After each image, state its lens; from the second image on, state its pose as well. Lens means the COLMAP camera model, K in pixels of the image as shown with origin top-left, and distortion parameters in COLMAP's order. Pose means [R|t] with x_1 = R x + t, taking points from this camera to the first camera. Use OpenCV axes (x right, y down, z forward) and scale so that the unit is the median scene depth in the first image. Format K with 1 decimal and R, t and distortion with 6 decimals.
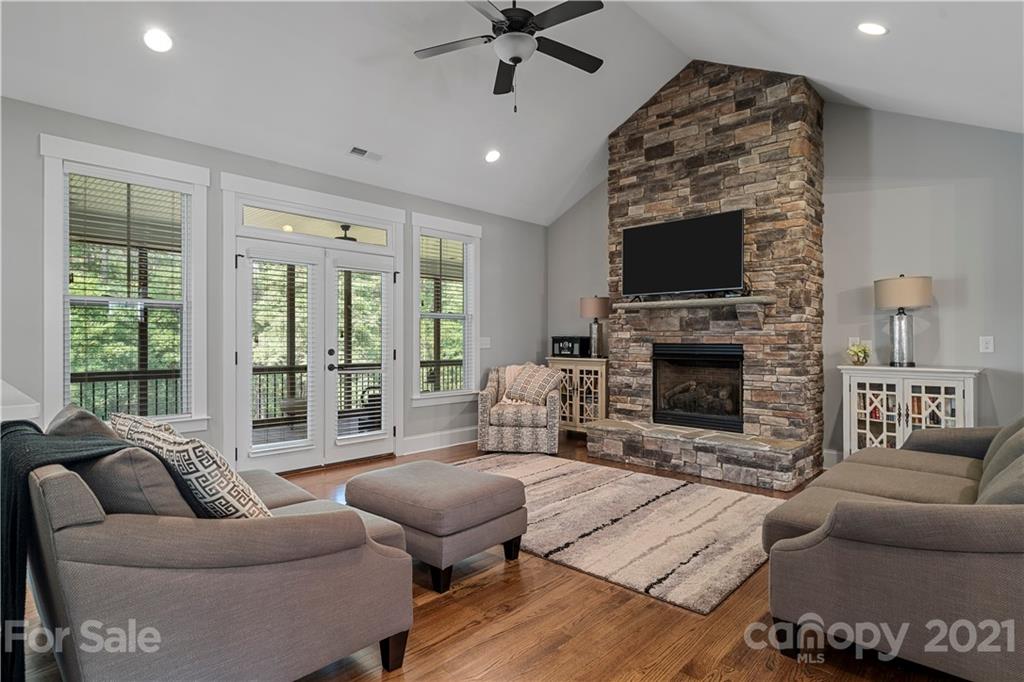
lens RADIAL K [[526.2, 0, 514.6], [0, 526.2, 337.6], [0, 0, 1]] dist [0.004393, -0.001115]
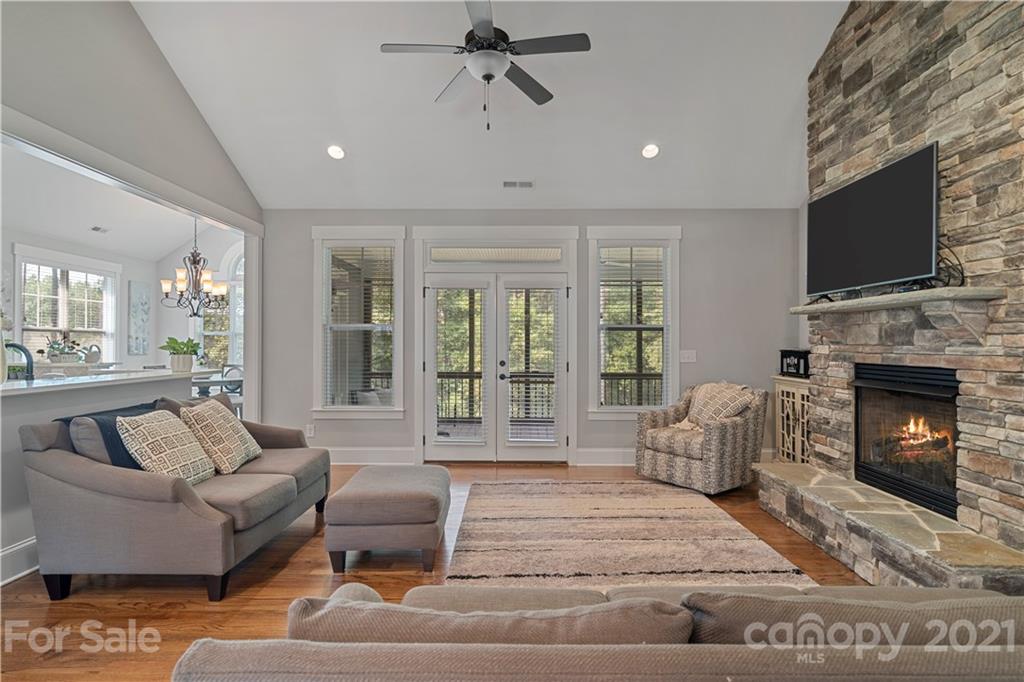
lens RADIAL K [[526.2, 0, 526.0], [0, 526.2, 343.0], [0, 0, 1]] dist [0.004393, -0.001115]
pose [[0.694494, 0.000324, -0.719499, 0.491975], [-0.000529, 1.000000, -0.000061, -0.015790], [0.719498, 0.000423, 0.694494, 0.235193]]
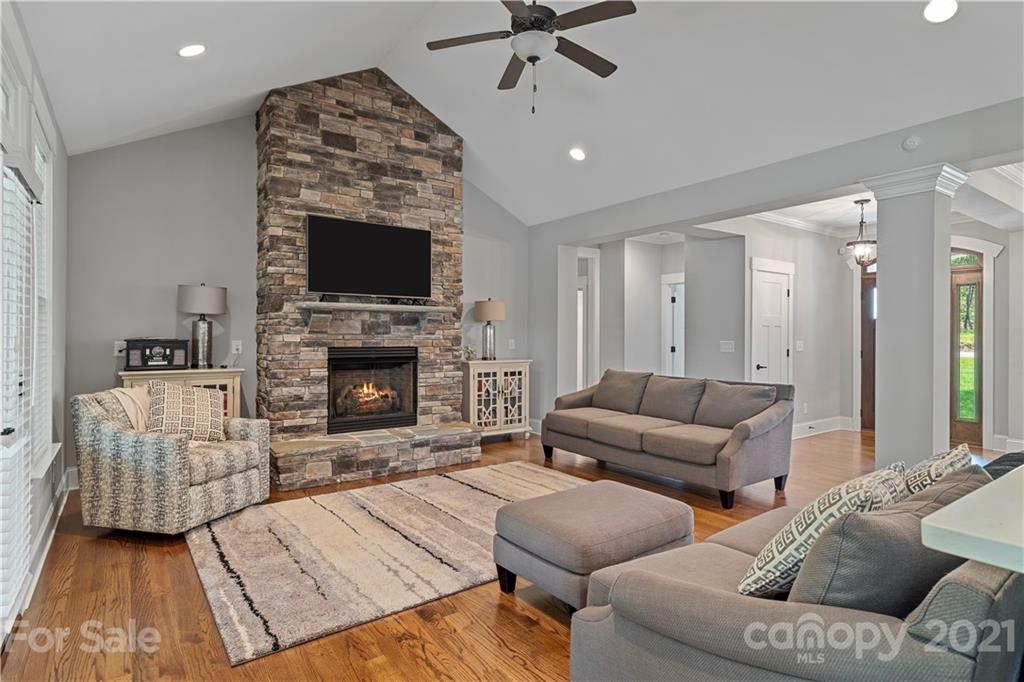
lens RADIAL K [[526.2, 0, 495.7], [0, 526.2, 337.9], [0, 0, 1]] dist [0.004393, -0.001115]
pose [[0.217647, 0.006929, 0.976003, -0.600819], [0.001574, 0.999971, -0.007450, 0.001911], [-0.976026, 0.003158, 0.217630, 0.556980]]
